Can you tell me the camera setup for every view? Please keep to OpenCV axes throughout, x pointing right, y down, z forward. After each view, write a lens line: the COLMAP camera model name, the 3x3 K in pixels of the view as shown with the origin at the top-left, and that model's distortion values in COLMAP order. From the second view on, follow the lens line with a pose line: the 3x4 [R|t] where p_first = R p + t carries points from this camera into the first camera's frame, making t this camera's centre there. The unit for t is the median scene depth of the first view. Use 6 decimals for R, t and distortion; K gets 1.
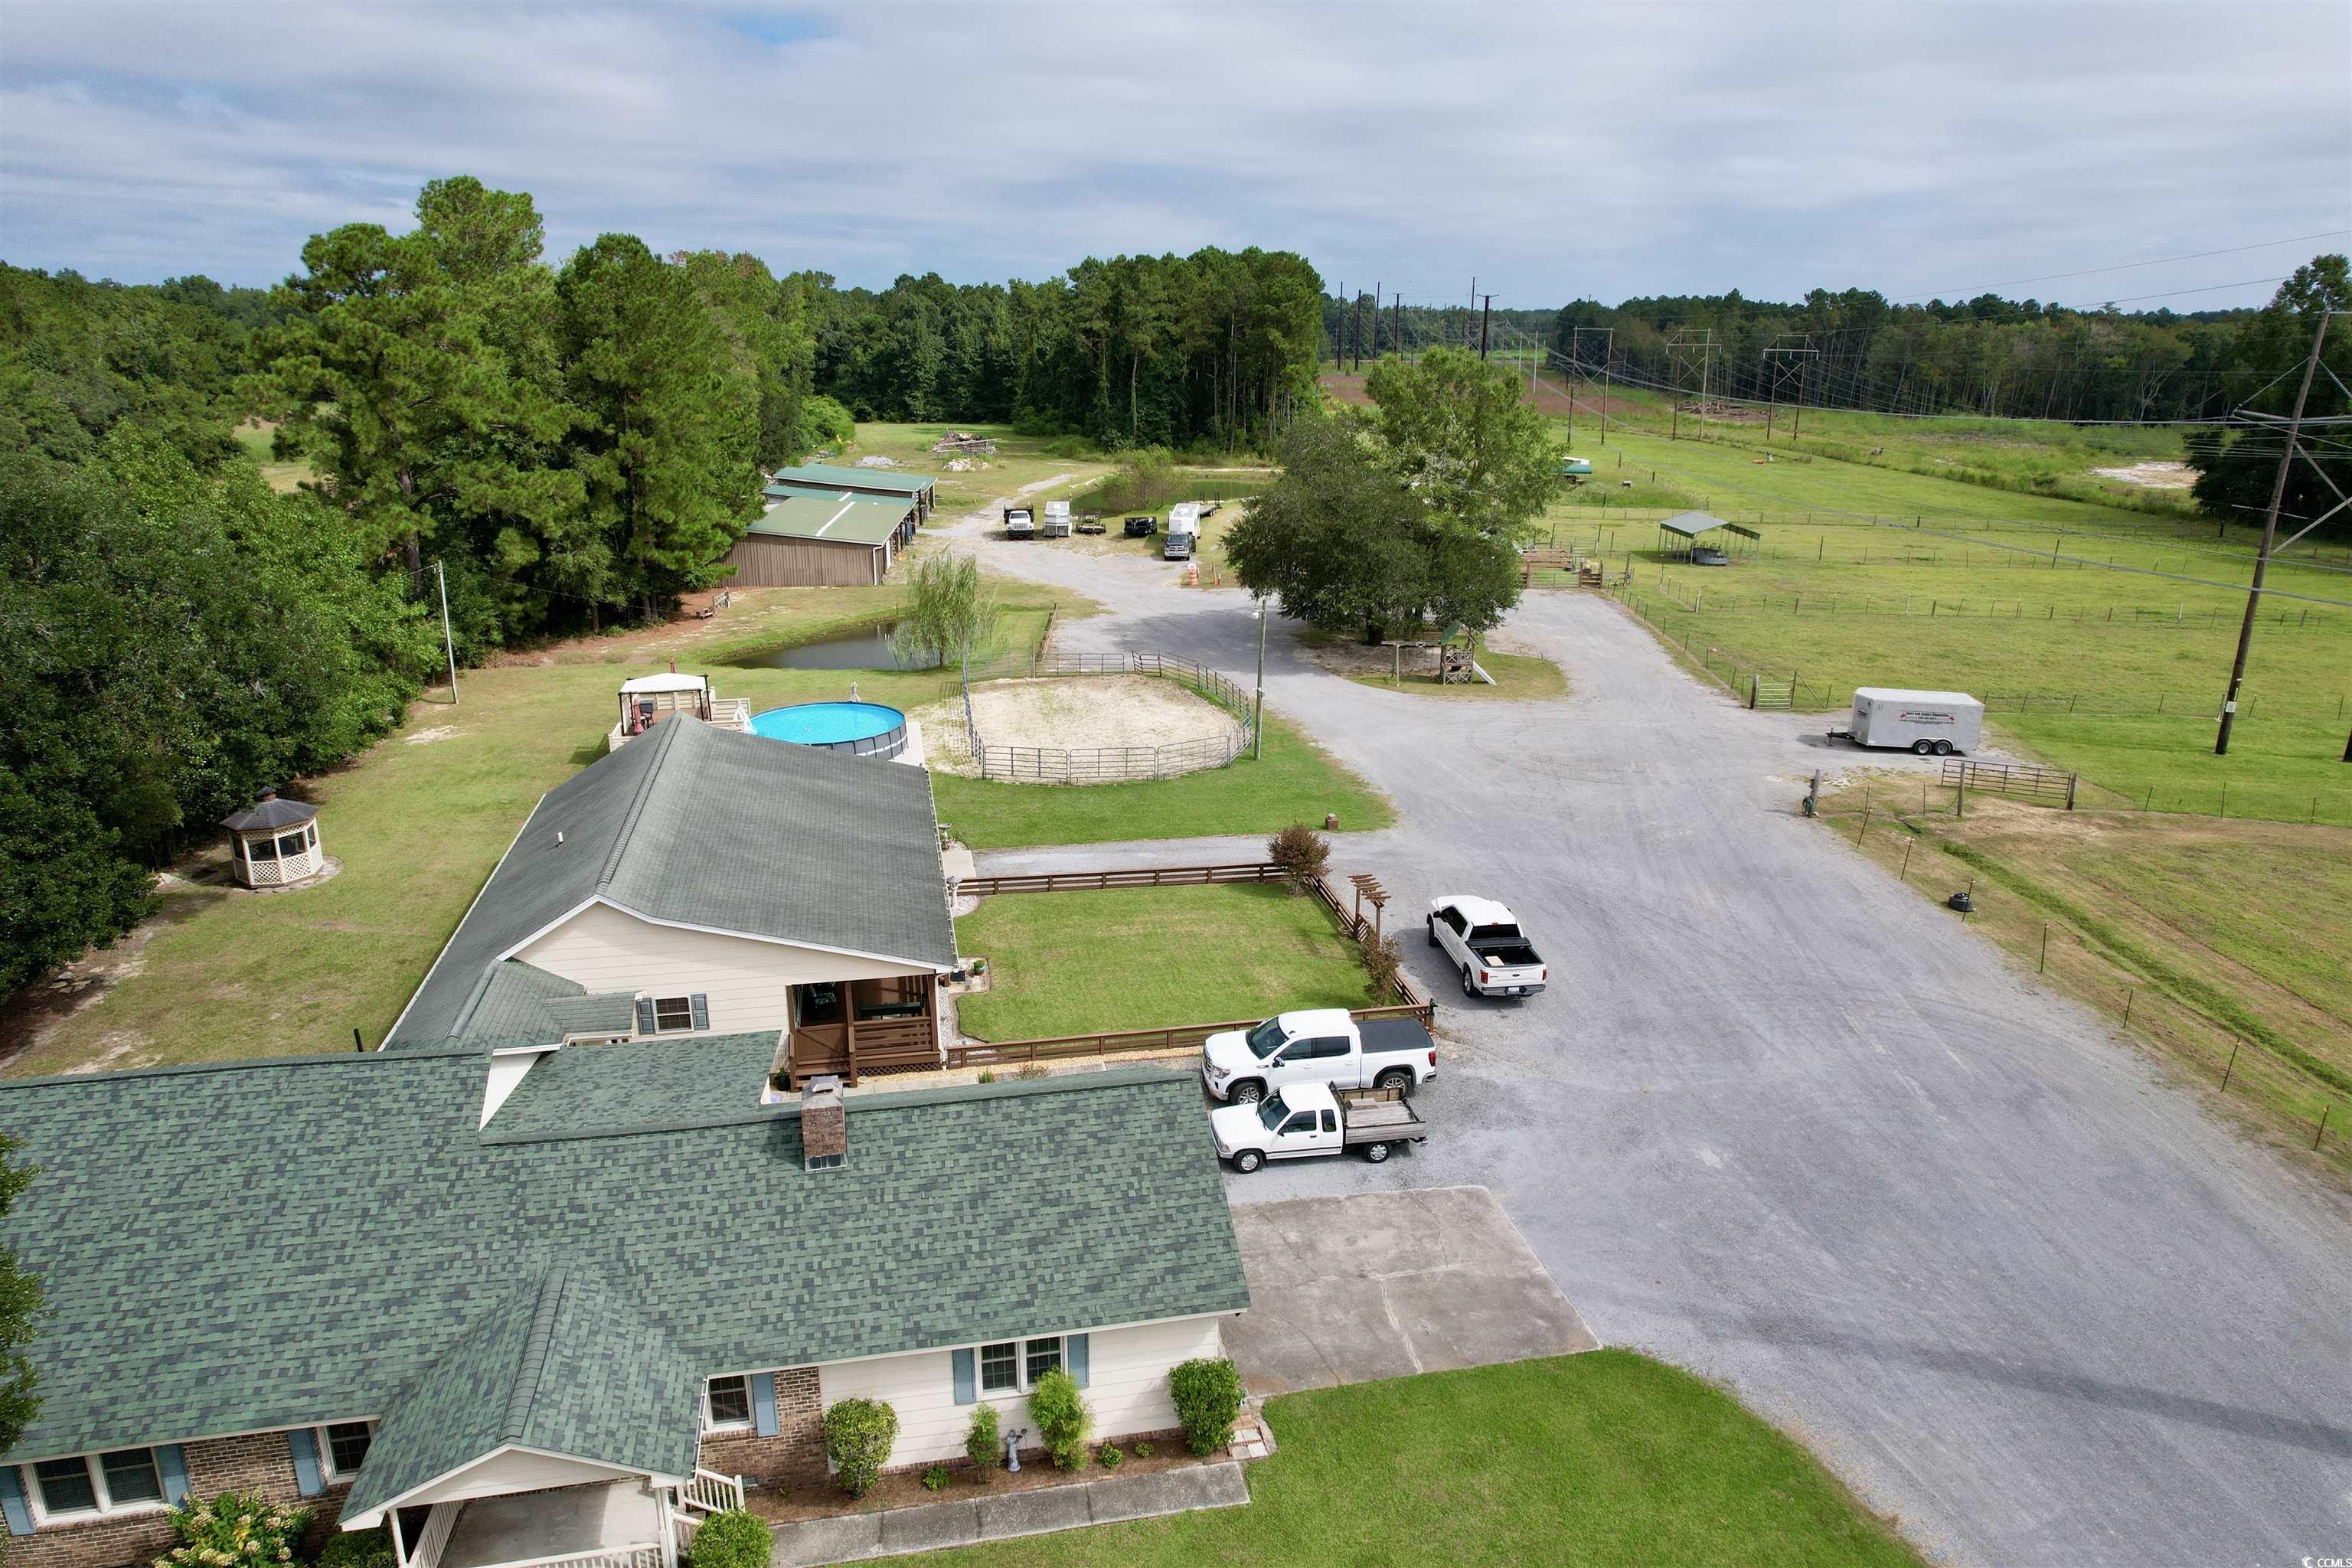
lens RADIAL K [[1497.0, 0, 1176.0], [0, 1497.0, 784.0], [0, 0, 1]] dist [-0.080371, 0.073046]
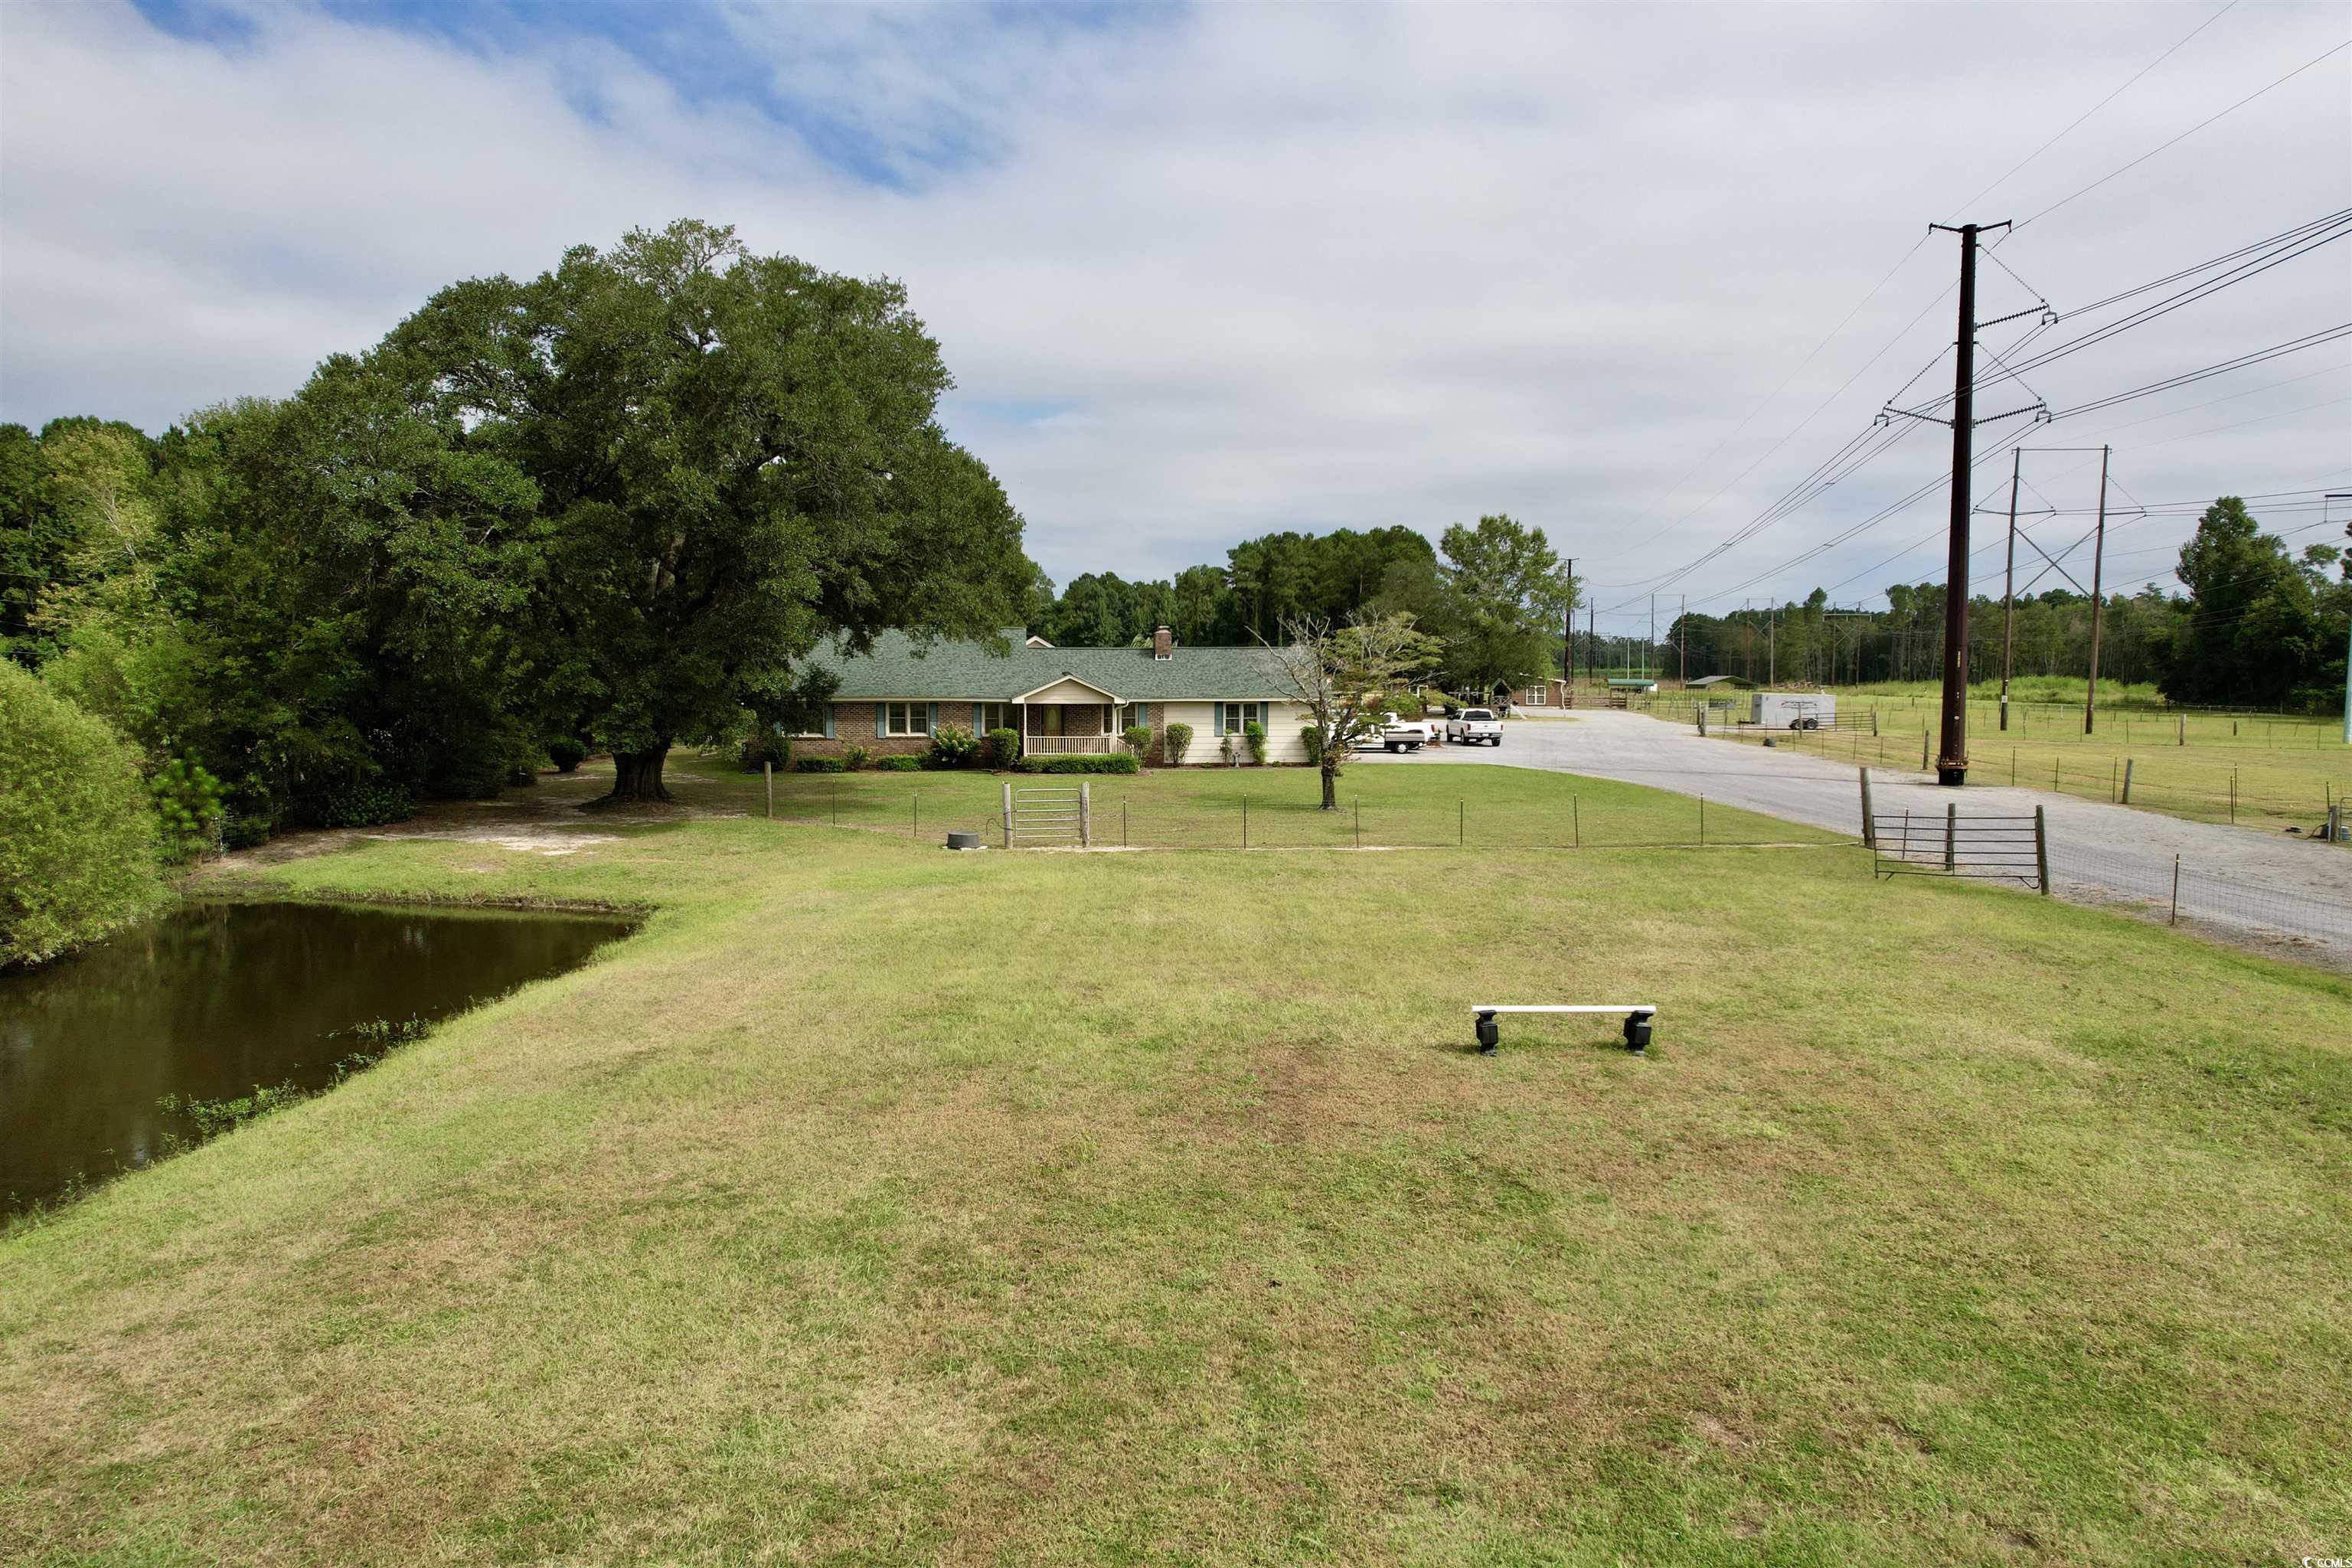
lens RADIAL K [[1497.0, 0, 1176.0], [0, 1497.0, 784.0], [0, 0, 1]] dist [-0.080371, 0.073046]
pose [[0.995479, 0.003377, -0.094923, 0.007966], [-0.024522, 0.974625, -0.222495, 0.319443], [0.091763, 0.223817, 0.970302, -0.436375]]
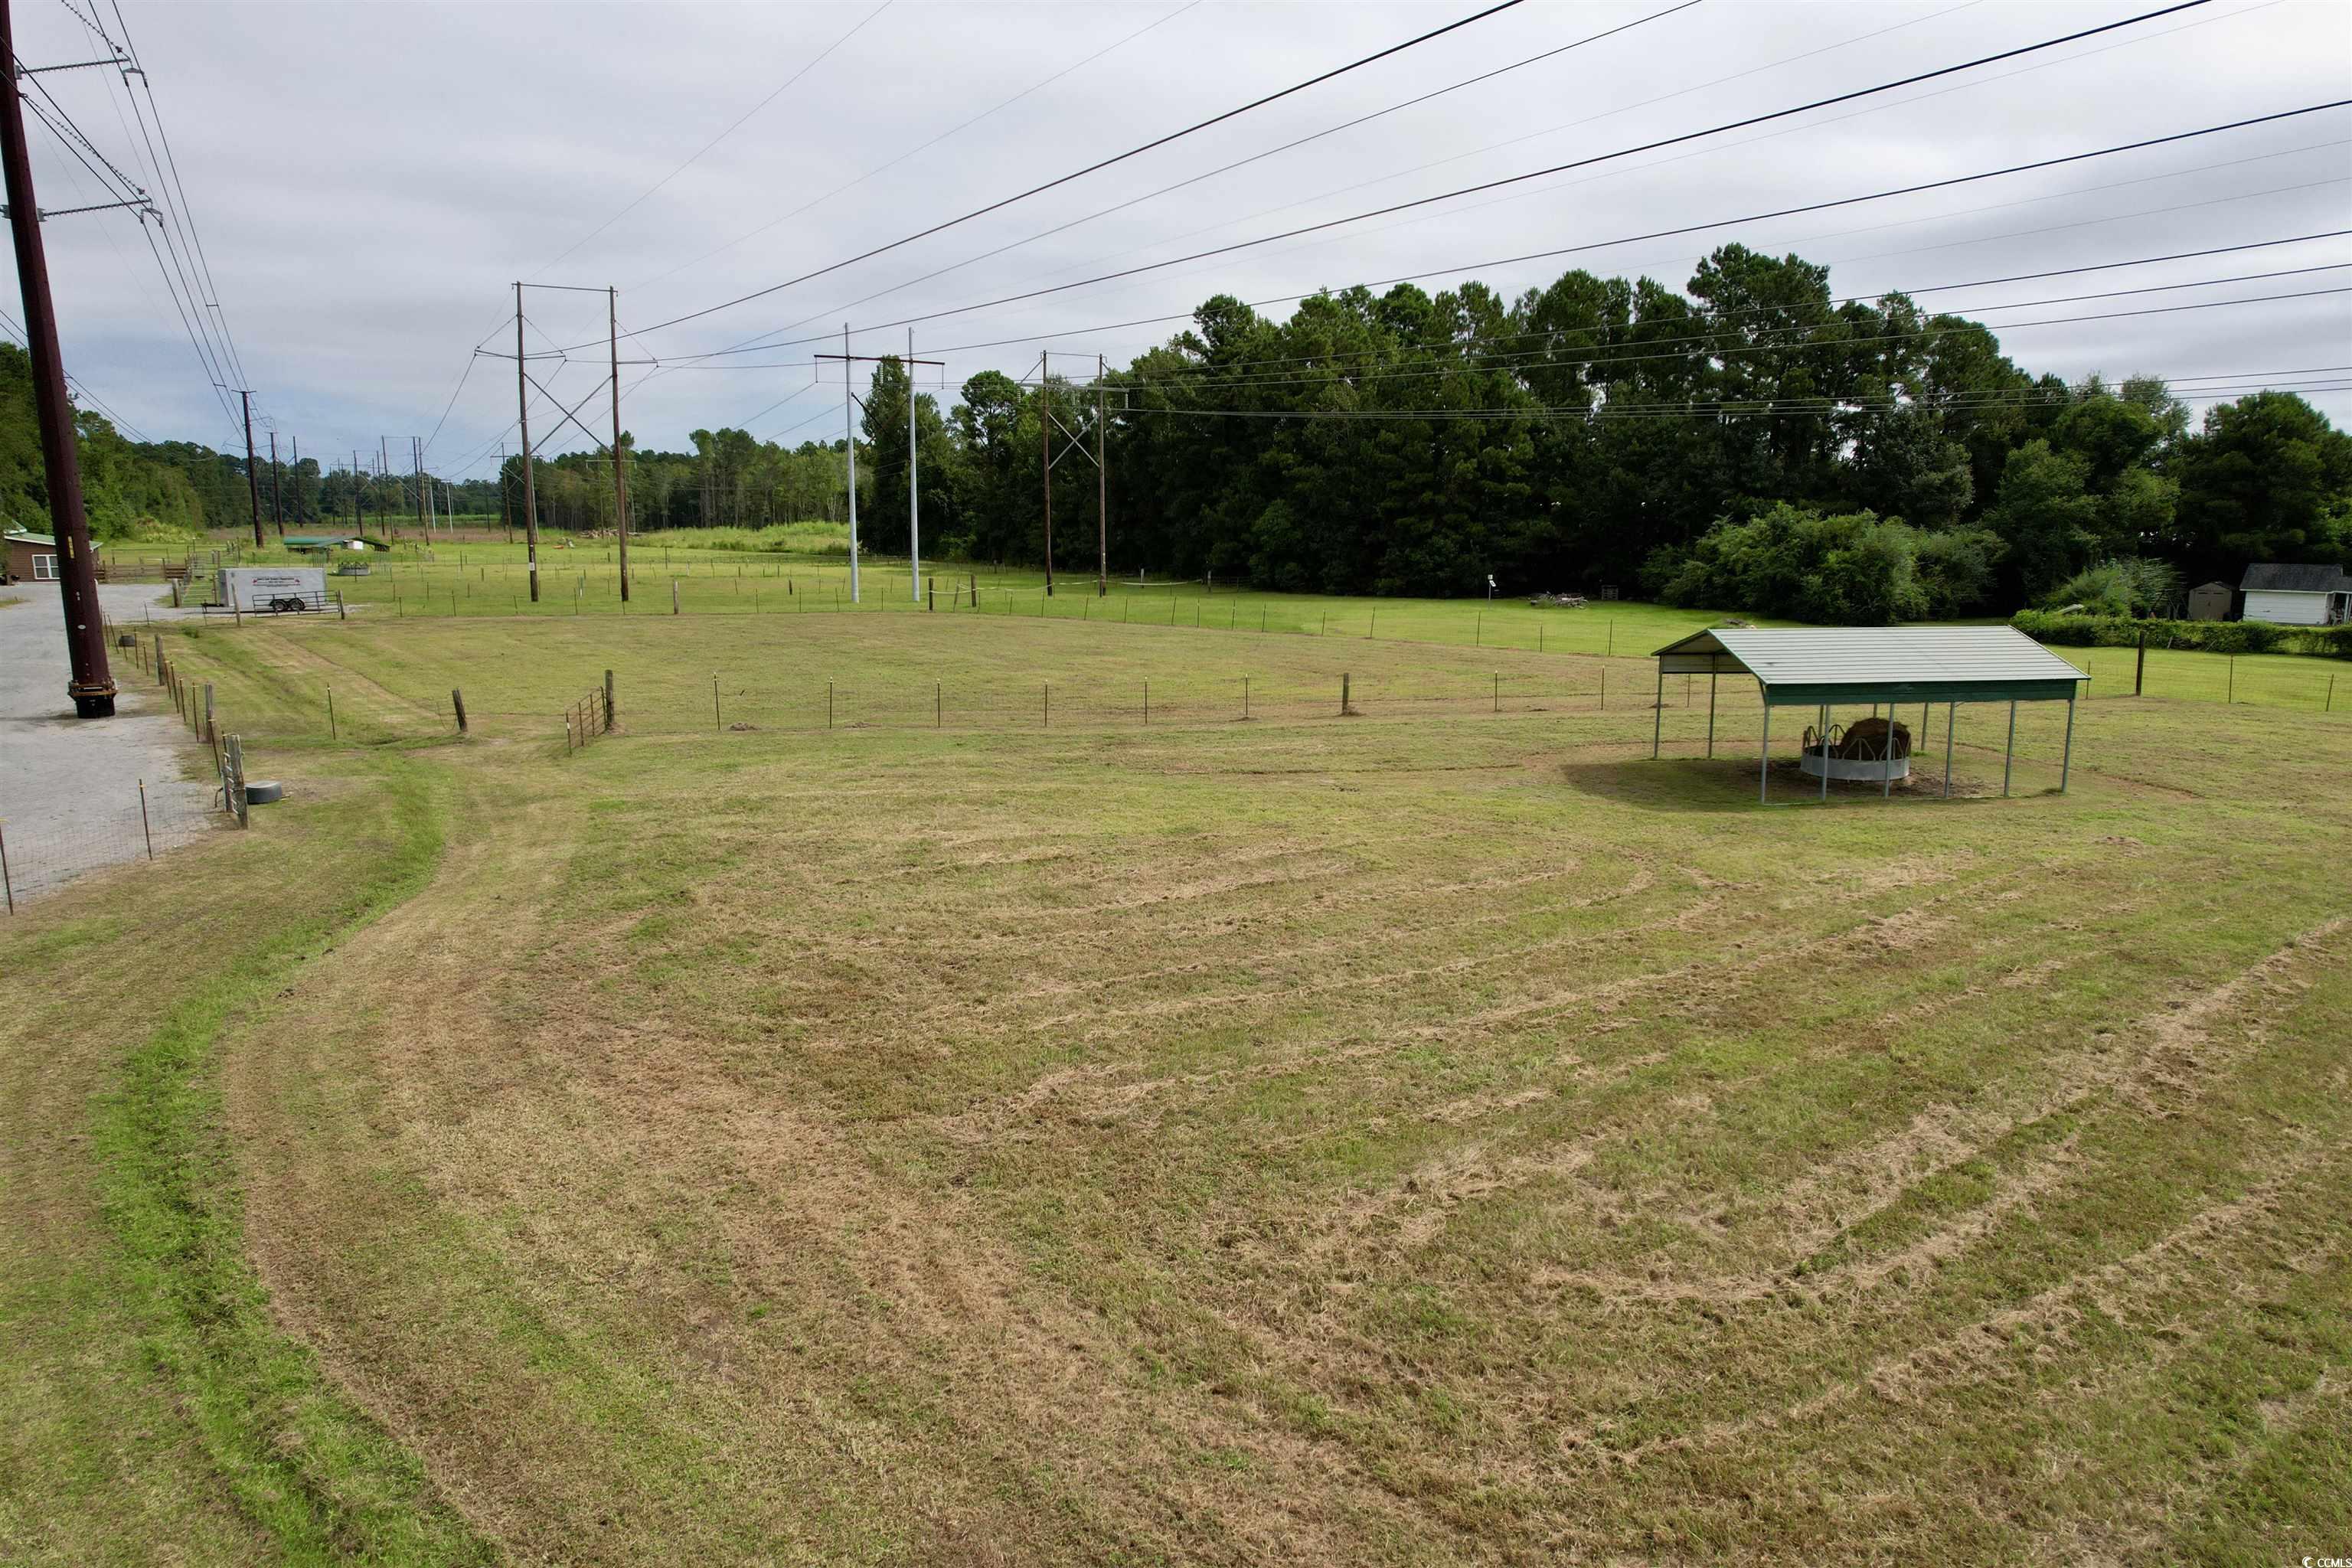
lens RADIAL K [[1497.0, 0, 1176.0], [0, 1497.0, 784.0], [0, 0, 1]] dist [-0.080371, 0.073046]
pose [[0.820603, -0.107614, 0.561275, 0.337195], [0.173476, 0.982676, -0.065218, 0.278824], [-0.544533, 0.150886, 0.825056, -0.358338]]
